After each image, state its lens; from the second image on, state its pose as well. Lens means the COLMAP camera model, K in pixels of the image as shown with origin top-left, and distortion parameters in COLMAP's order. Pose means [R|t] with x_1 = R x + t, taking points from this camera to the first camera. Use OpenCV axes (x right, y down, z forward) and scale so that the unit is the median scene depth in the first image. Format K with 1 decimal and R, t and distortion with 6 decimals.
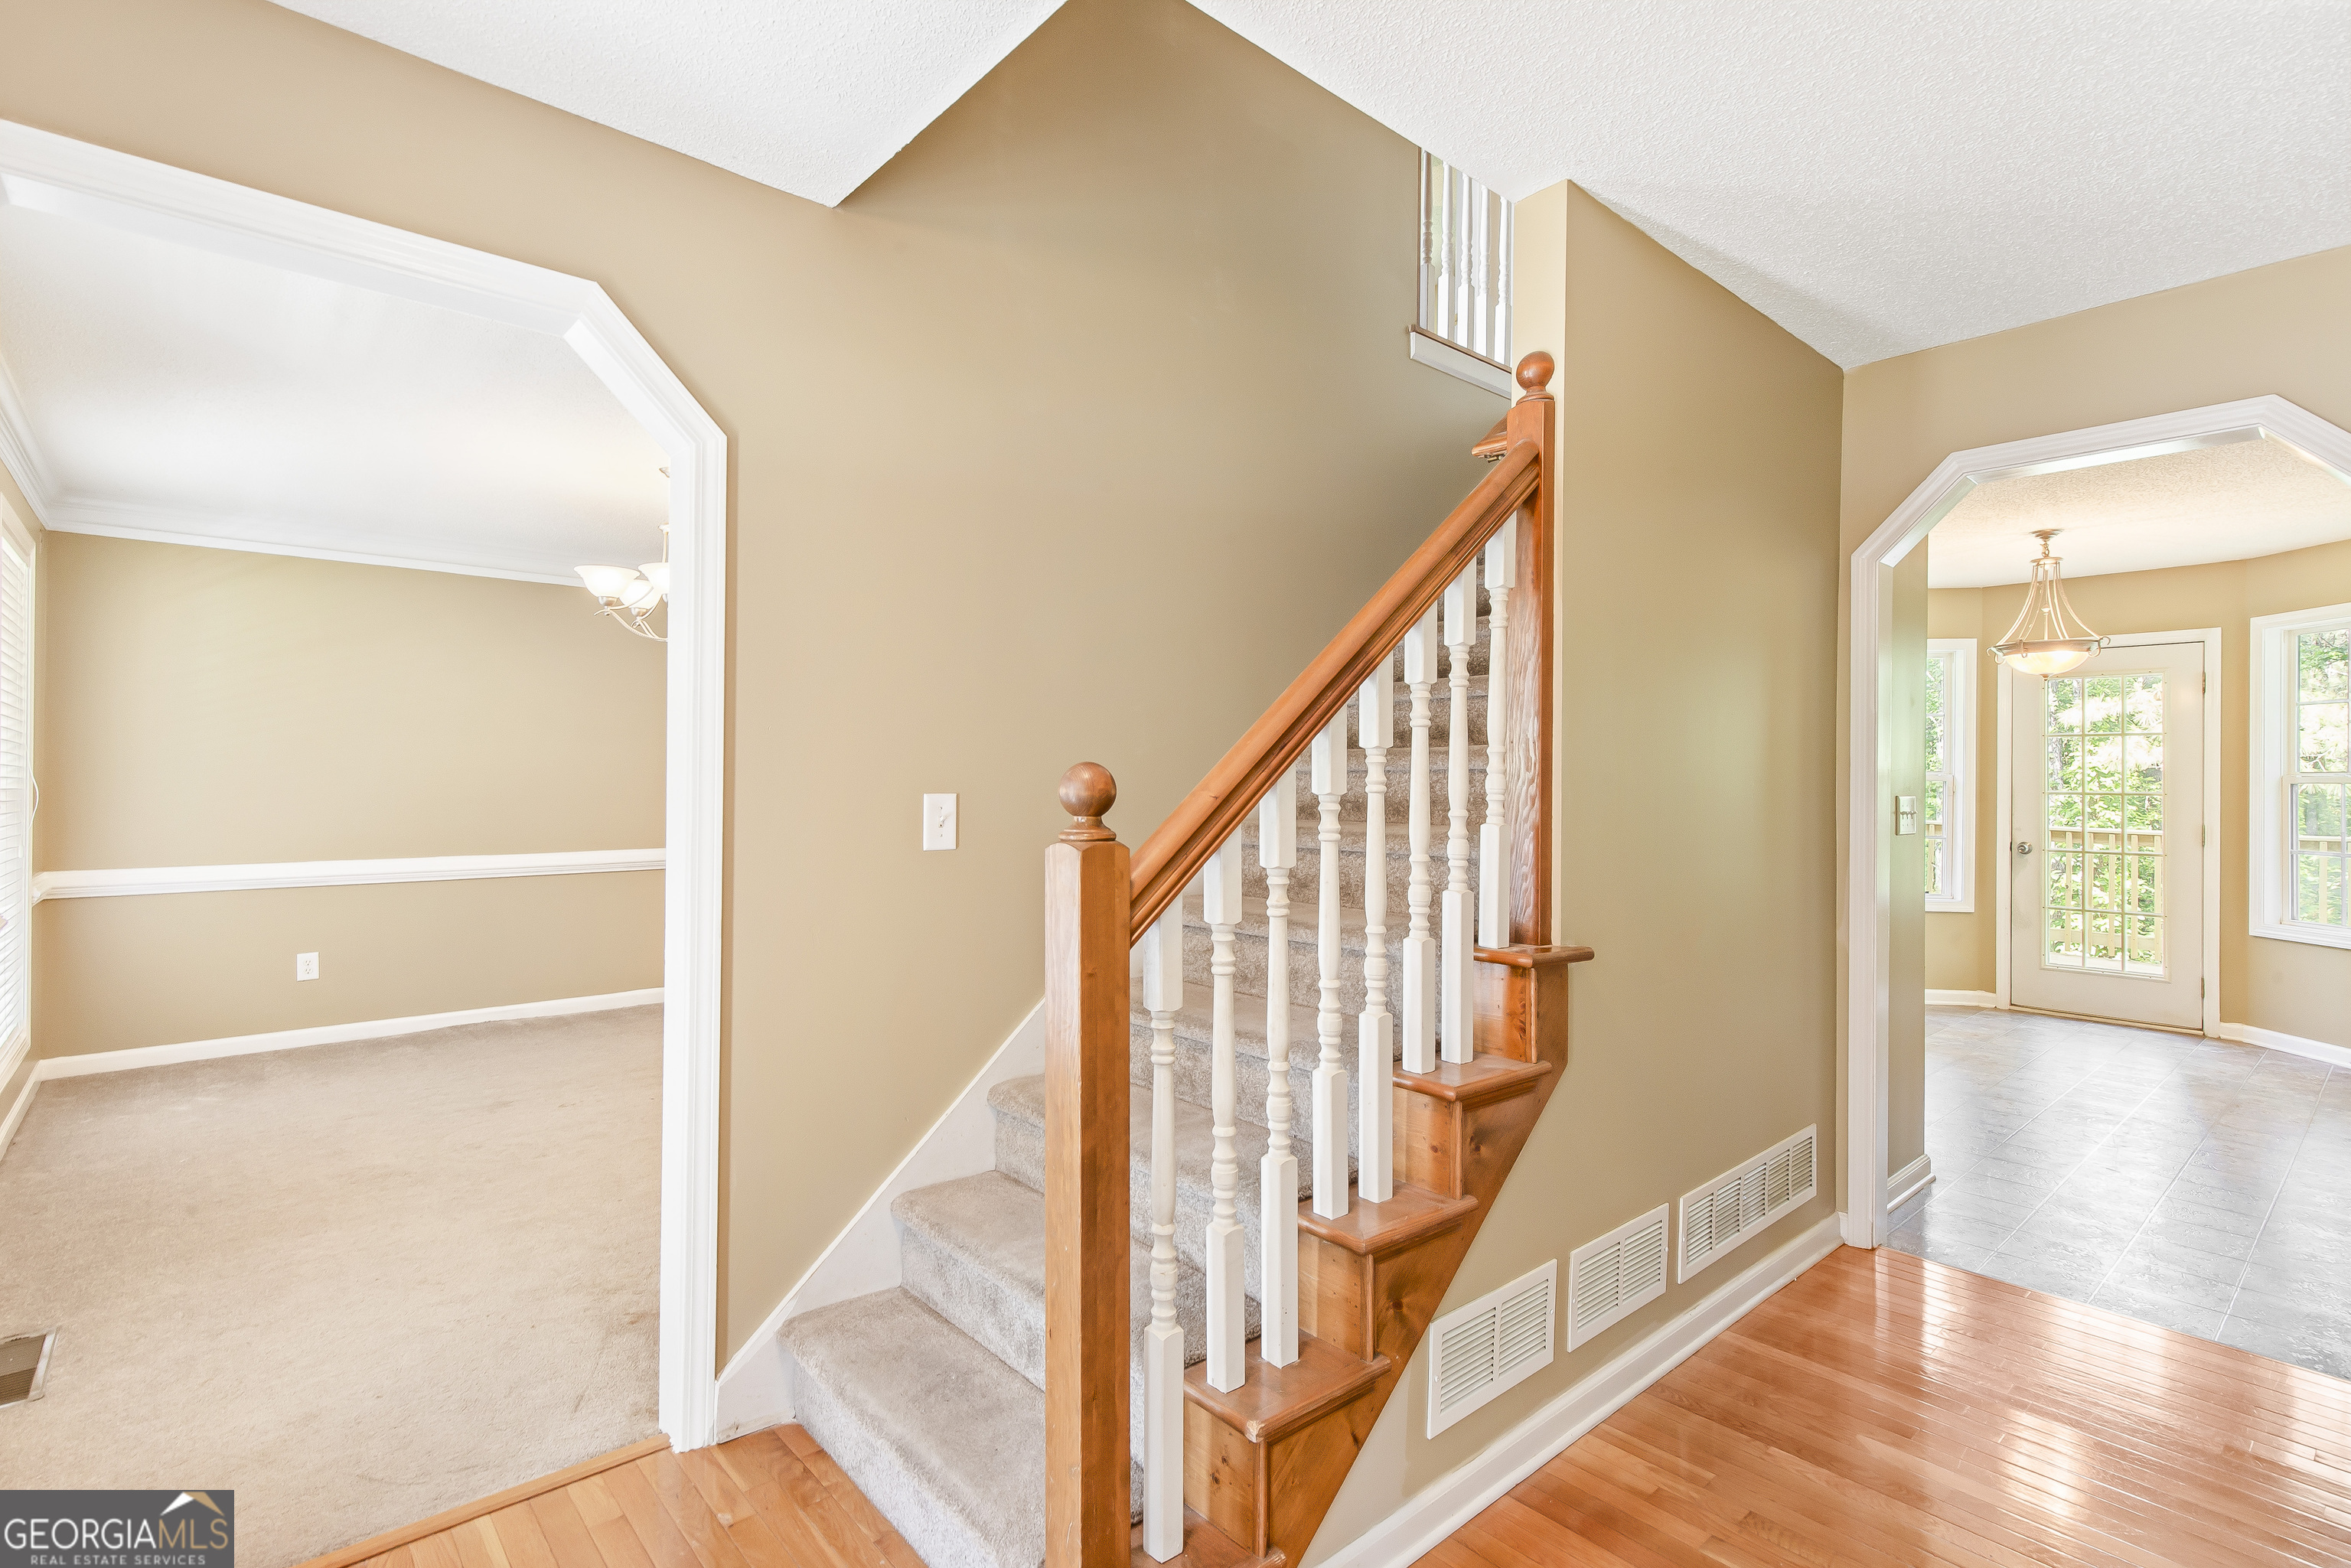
lens RADIAL K [[1117.4, 0, 1178.0], [0, 1117.4, 773.2], [0, 0, 1]] dist [0.000402, 0.000181]
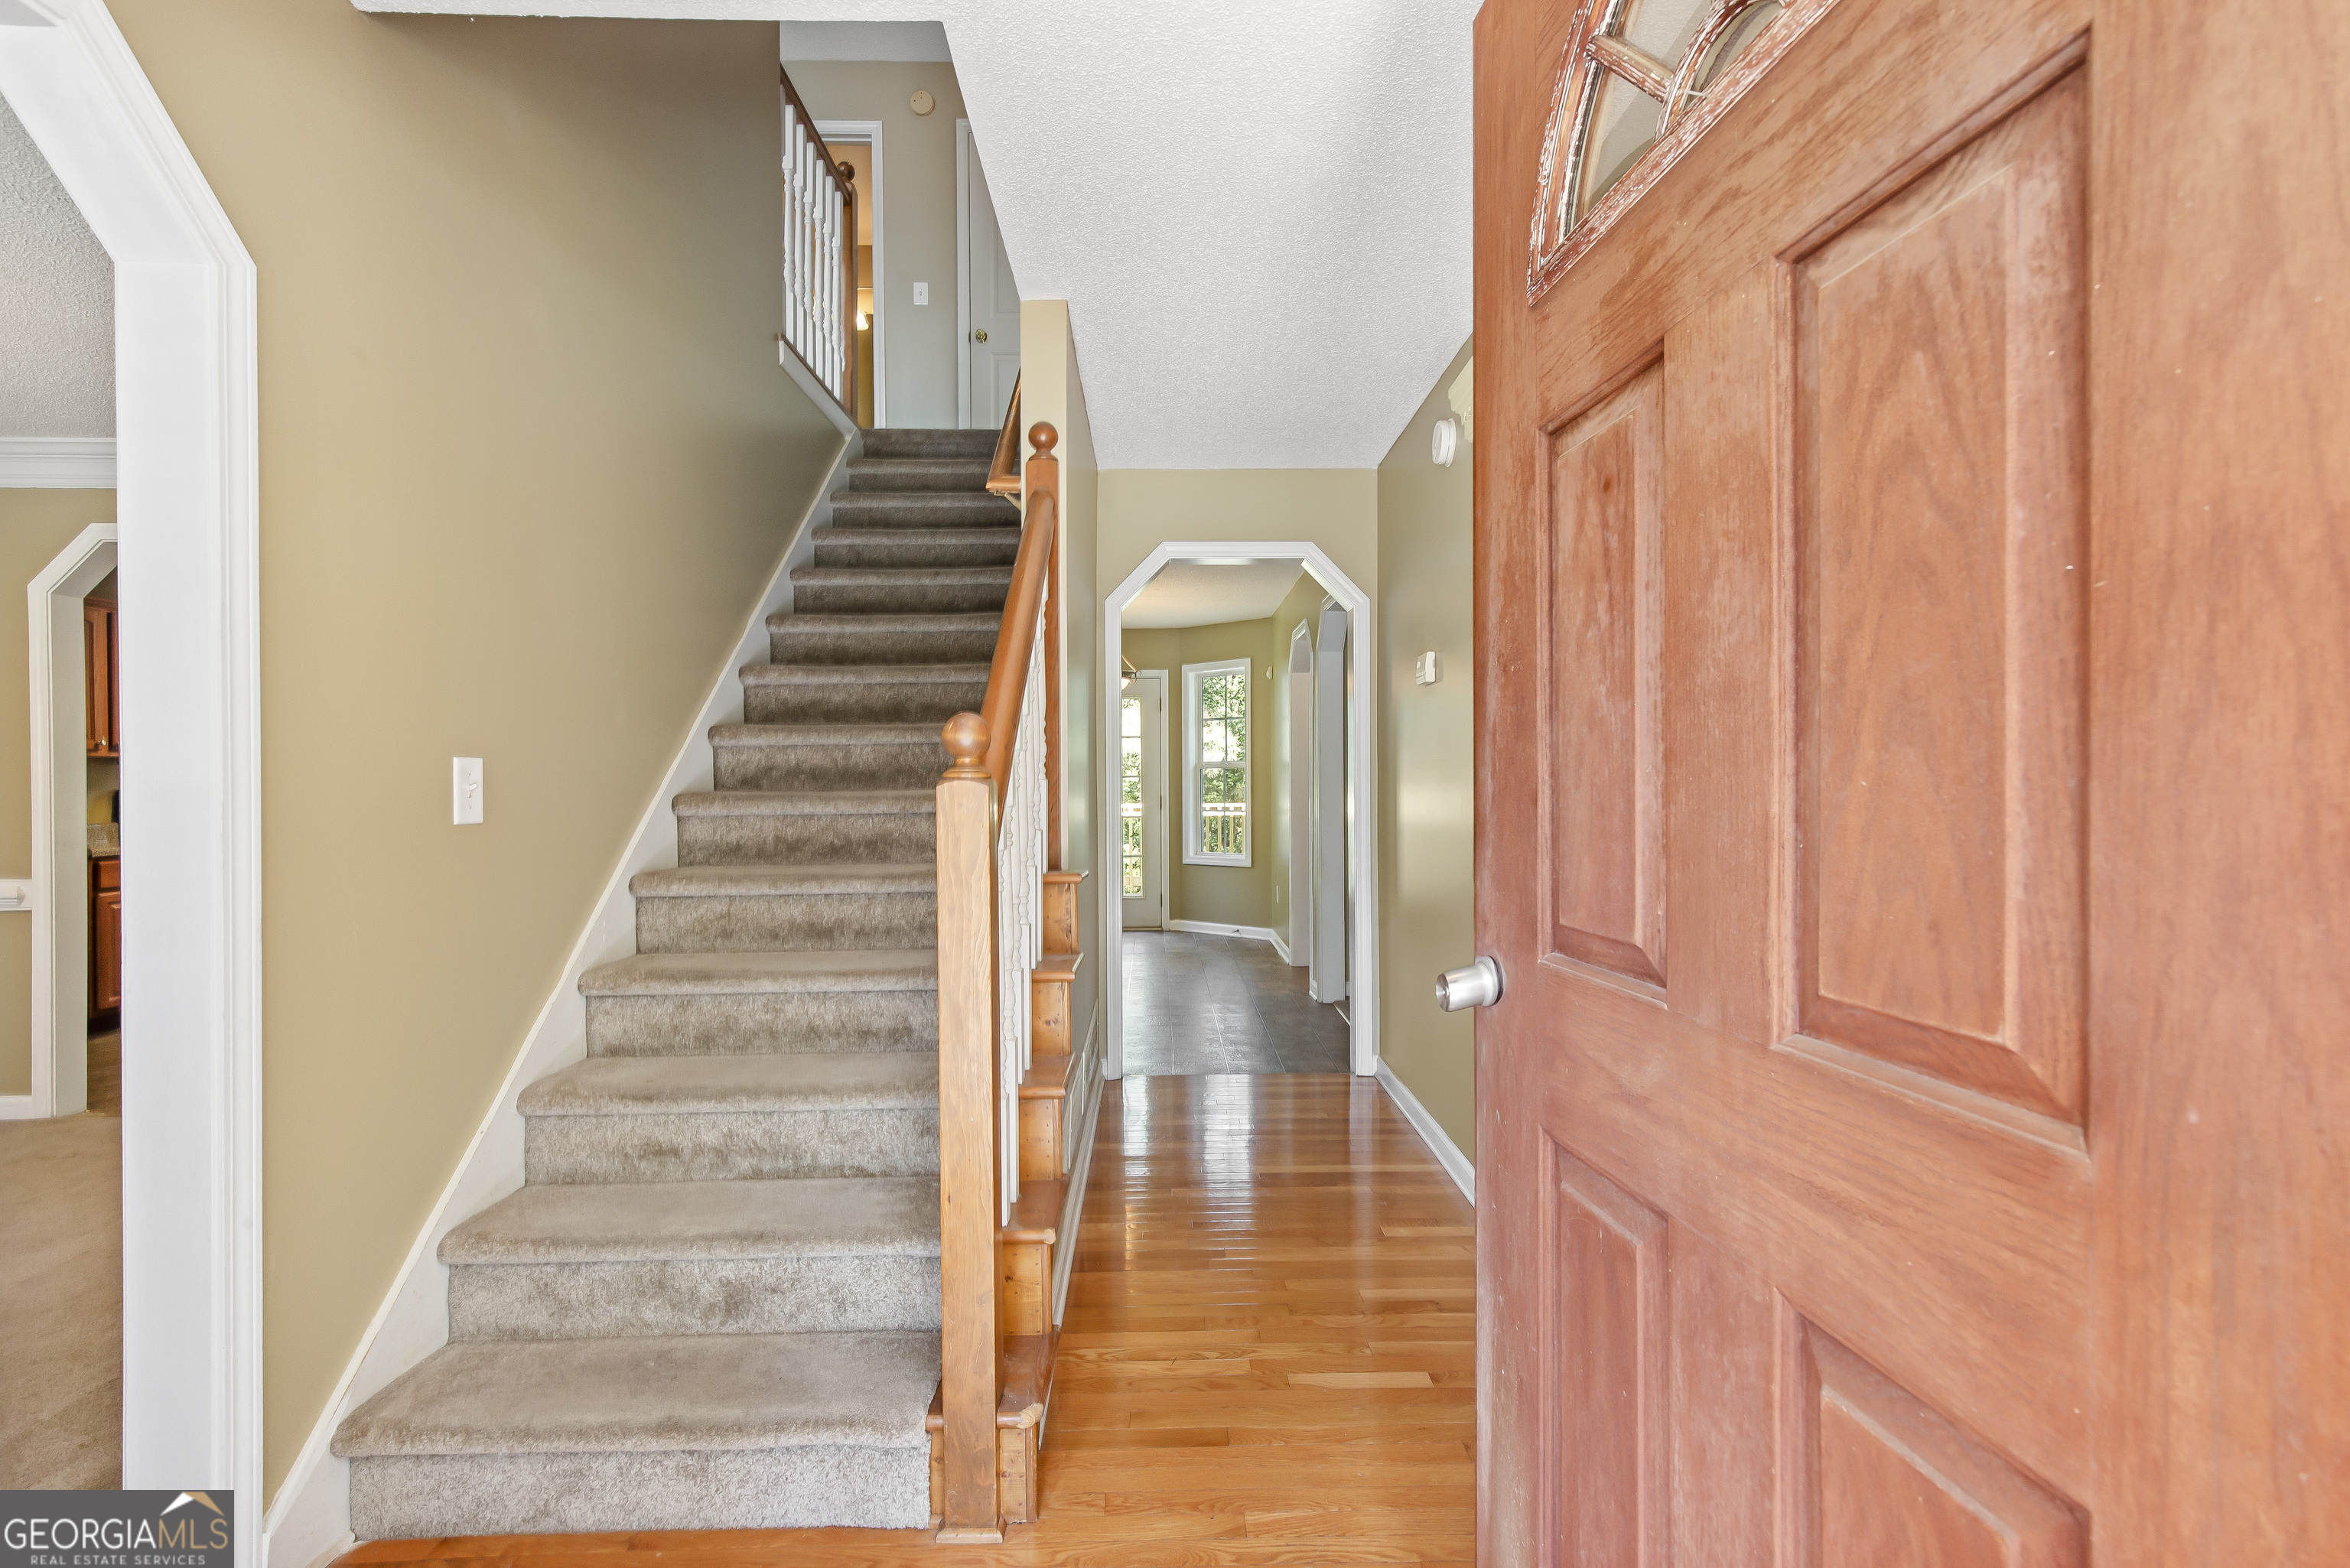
lens RADIAL K [[1078.2, 0, 1169.0], [0, 1078.2, 789.2], [0, 0, 1]] dist [0.001607, 0.000203]
pose [[0.638398, -0.015964, 0.769540, -0.502911], [0.007882, 0.999868, 0.014204, 0.034749], [-0.769666, -0.003002, 0.638440, 0.062557]]
